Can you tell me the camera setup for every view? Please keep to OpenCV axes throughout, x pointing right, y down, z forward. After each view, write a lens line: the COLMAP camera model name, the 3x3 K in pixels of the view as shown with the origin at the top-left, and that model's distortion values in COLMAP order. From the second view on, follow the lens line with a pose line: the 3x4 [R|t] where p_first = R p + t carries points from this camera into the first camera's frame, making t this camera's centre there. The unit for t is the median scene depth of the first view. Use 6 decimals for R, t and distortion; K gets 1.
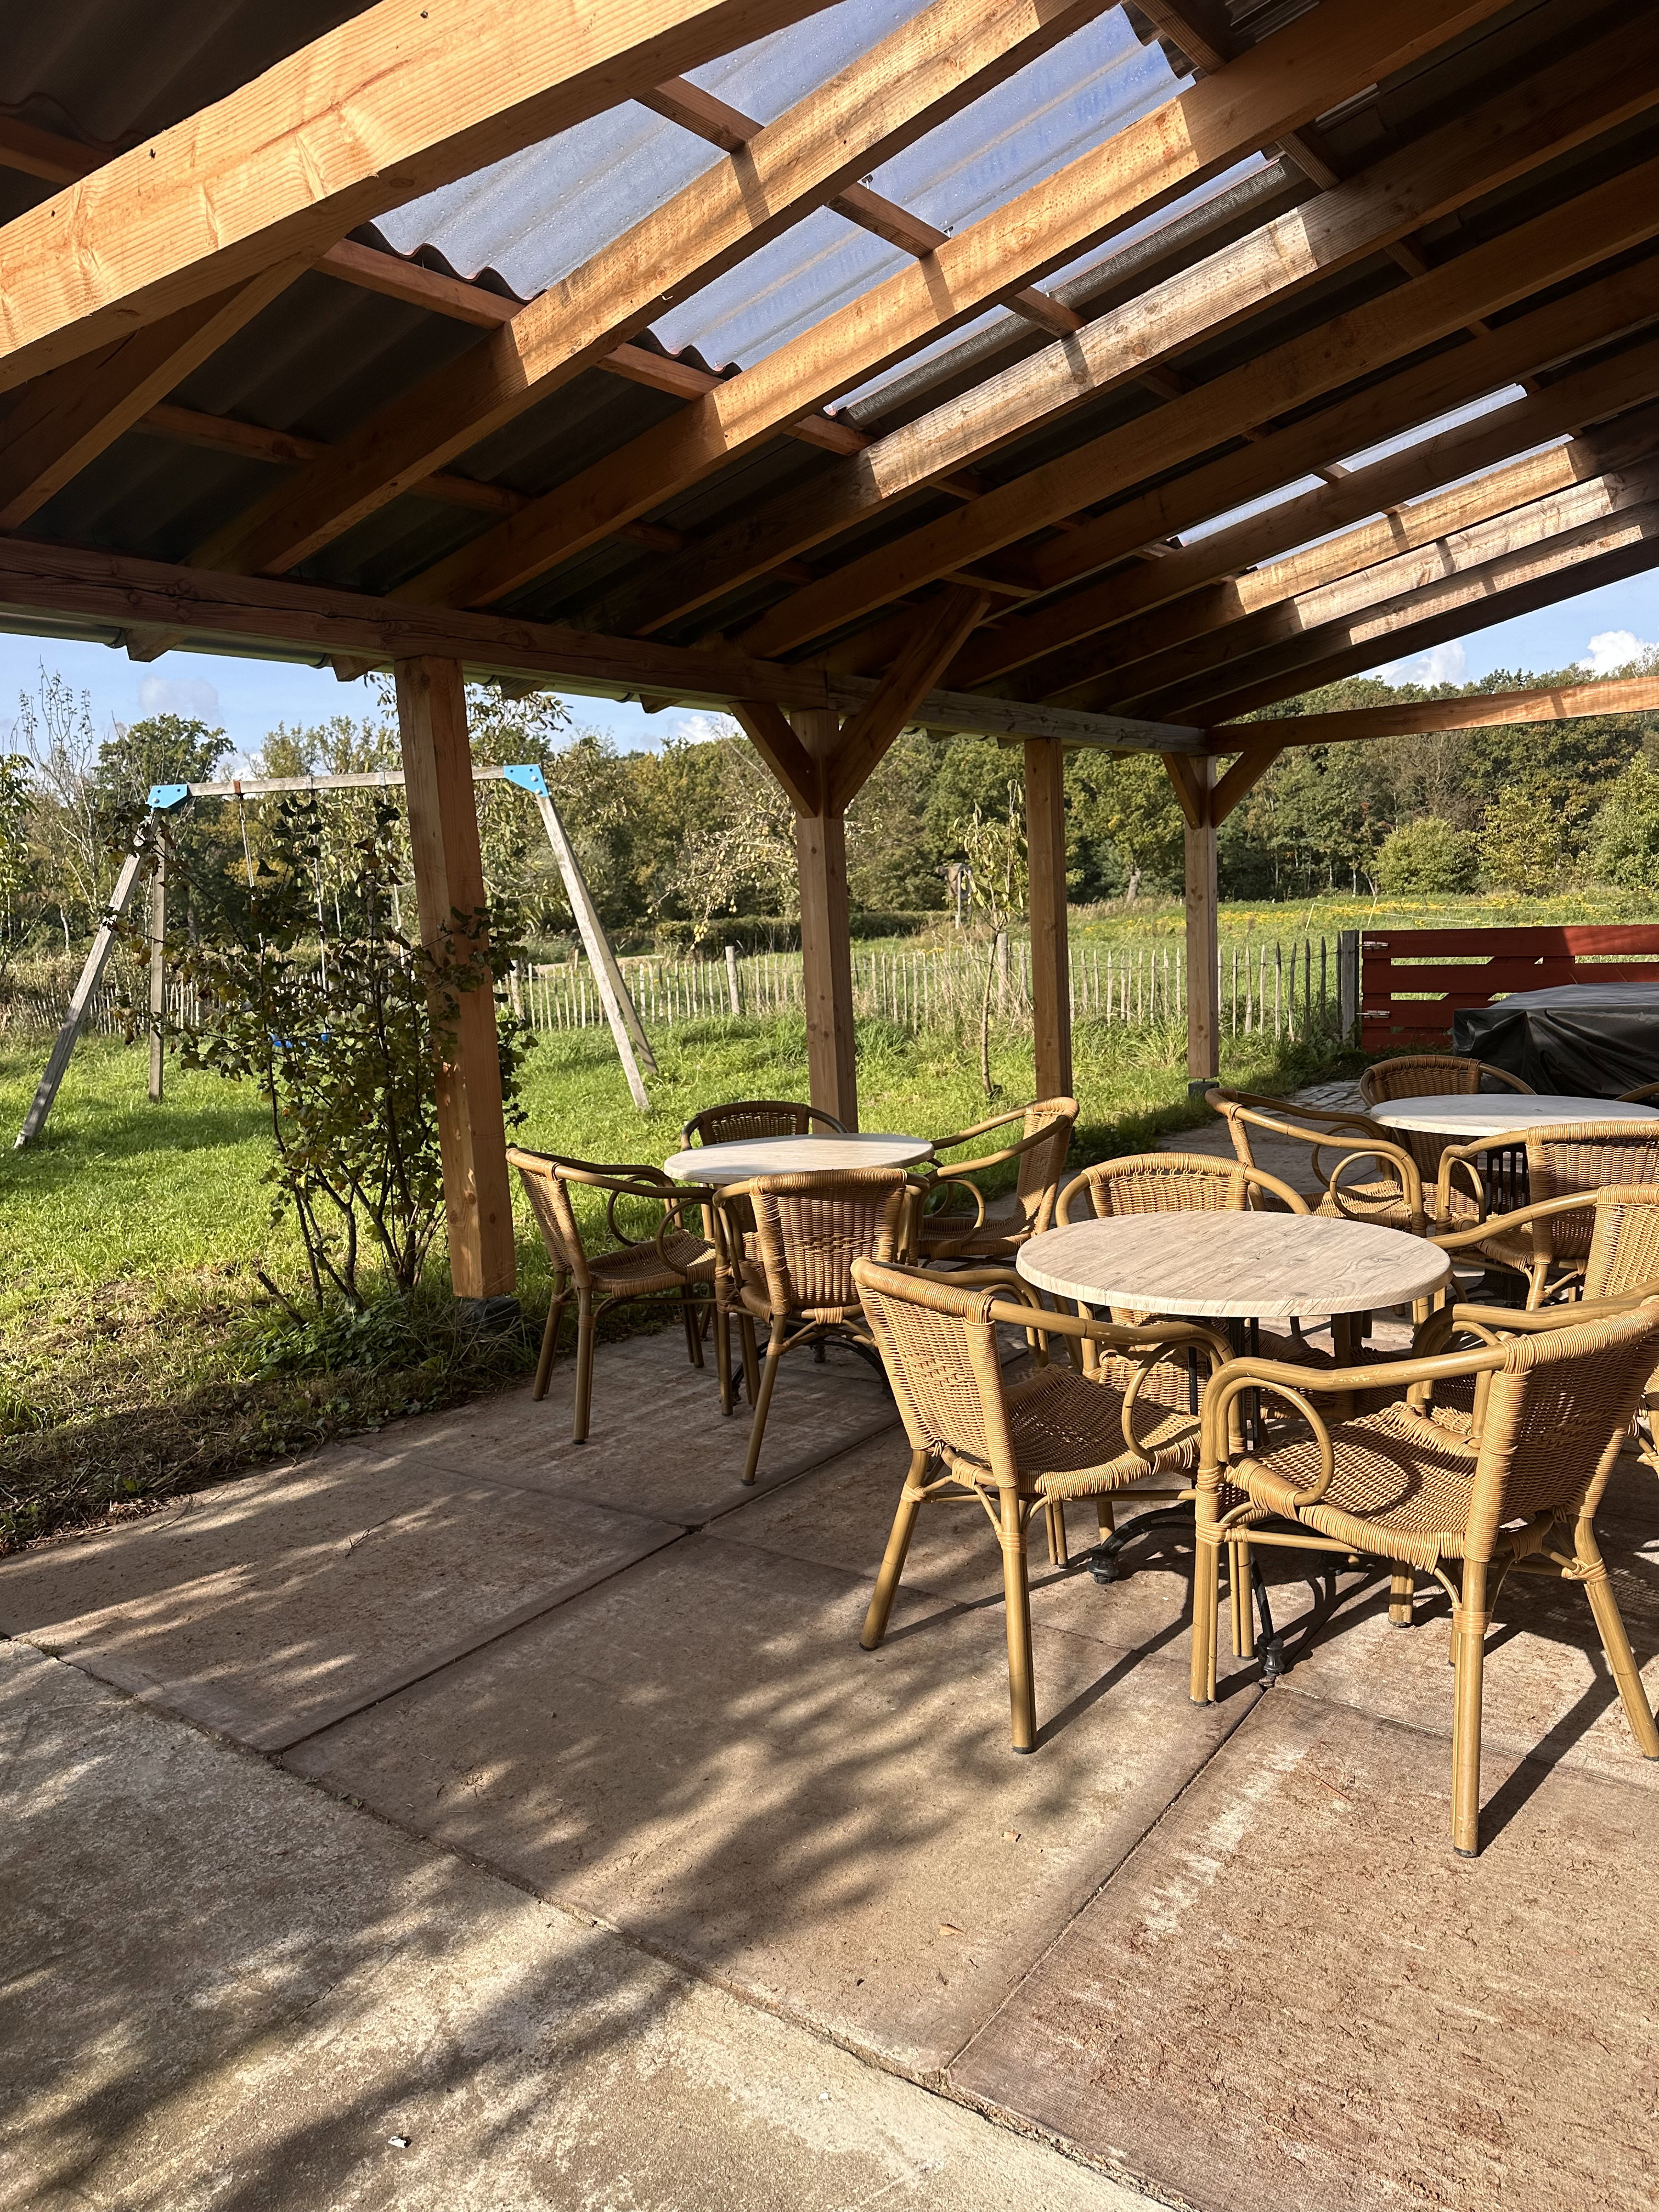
lens RADIAL K [[1528.4, 0, 829.5], [0, 1528.4, 1106.0], [0, 0, 1]] dist [0.005003, -0.001091]
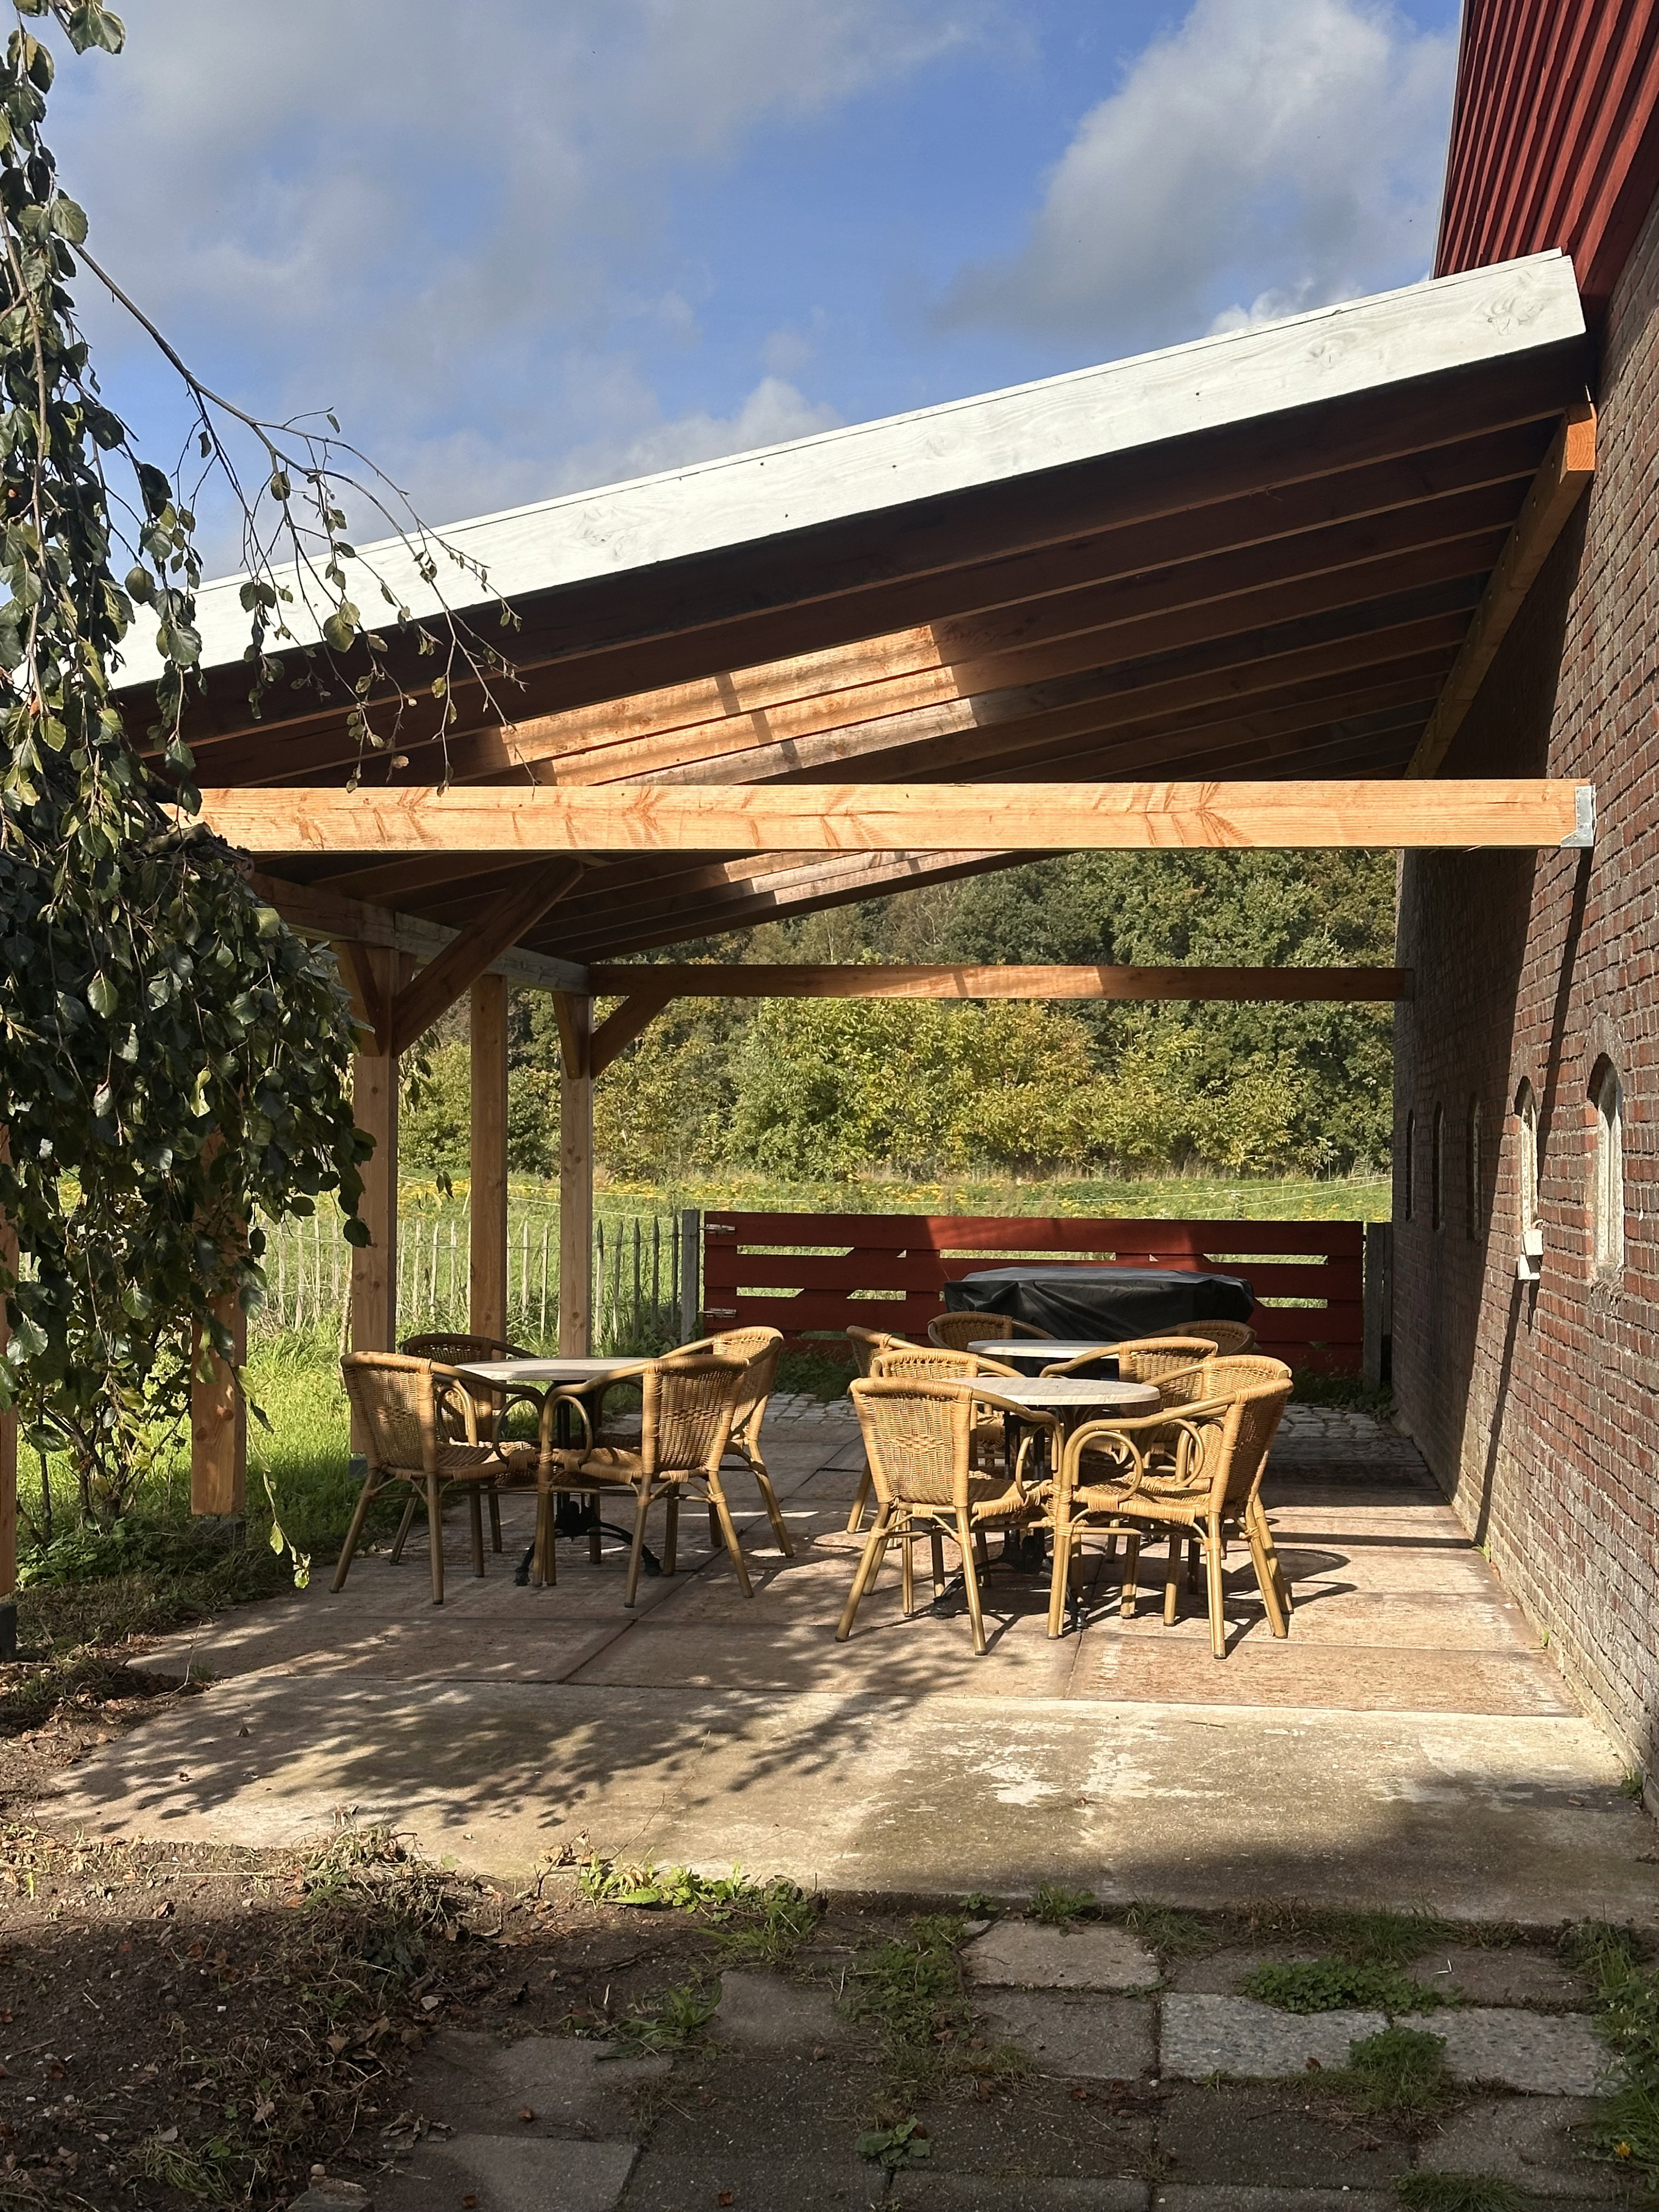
lens RADIAL K [[2668.7, 0, 829.5], [0, 2668.7, 1106.0], [0, 0, 1]] dist [0.010744, 0.003524]
pose [[0.883149, 0.061422, 0.465054, -0.569247], [0.010864, 0.988447, -0.151180, 0.102380], [-0.468967, 0.138567, 0.872278, -0.634262]]
